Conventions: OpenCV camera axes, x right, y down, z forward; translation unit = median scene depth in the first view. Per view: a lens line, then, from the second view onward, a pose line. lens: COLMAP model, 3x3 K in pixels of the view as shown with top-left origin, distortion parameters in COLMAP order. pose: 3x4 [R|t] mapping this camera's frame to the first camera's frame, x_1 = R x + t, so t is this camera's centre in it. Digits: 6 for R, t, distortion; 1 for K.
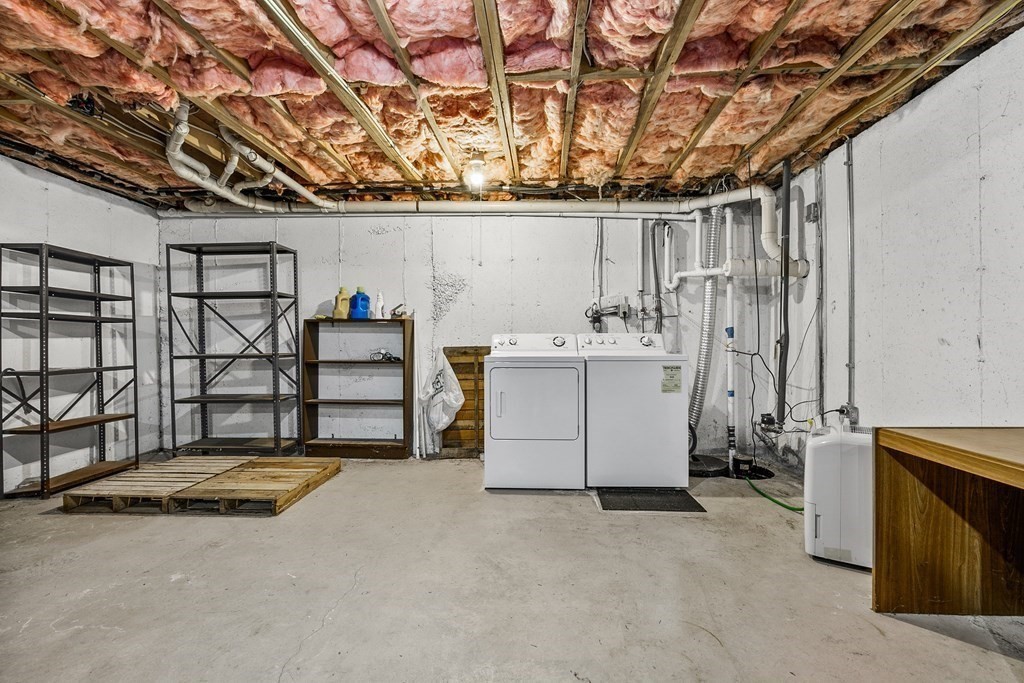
lens RADIAL K [[467.7, 0, 508.9], [0, 467.7, 342.3], [0, 0, 1]] dist [-0.015268, 0.004647]
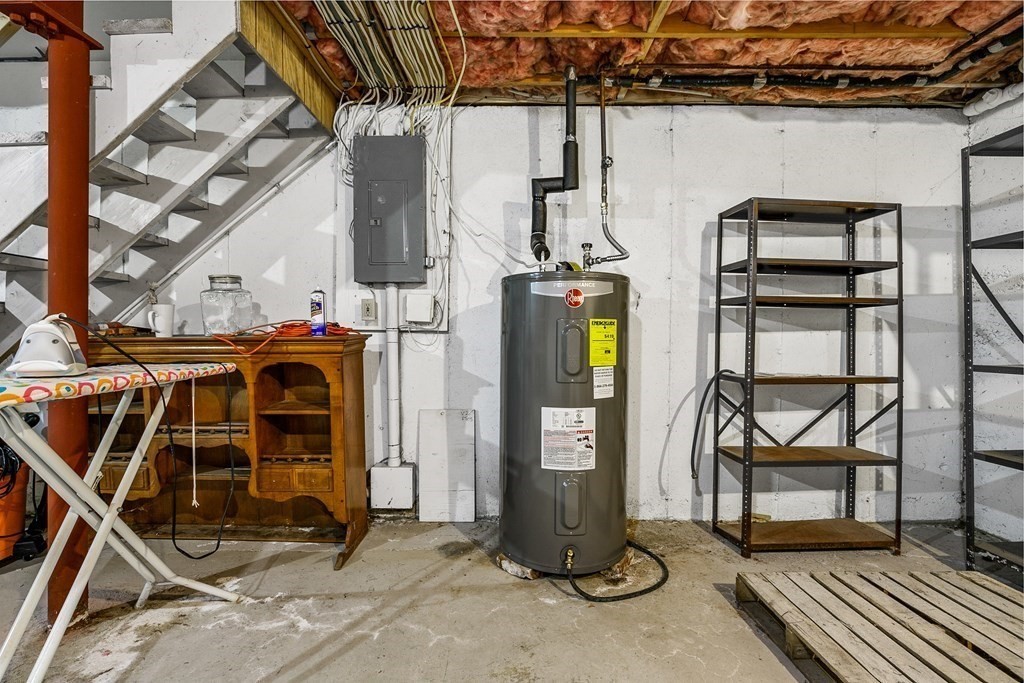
lens RADIAL K [[467.7, 0, 508.9], [0, 467.7, 342.3], [0, 0, 1]] dist [-0.015268, 0.004647]
pose [[0.060723, 0.019791, -0.997958, -0.250804], [-0.006071, 0.999792, 0.019458, -0.003317], [0.998136, 0.004877, 0.060831, 0.469870]]
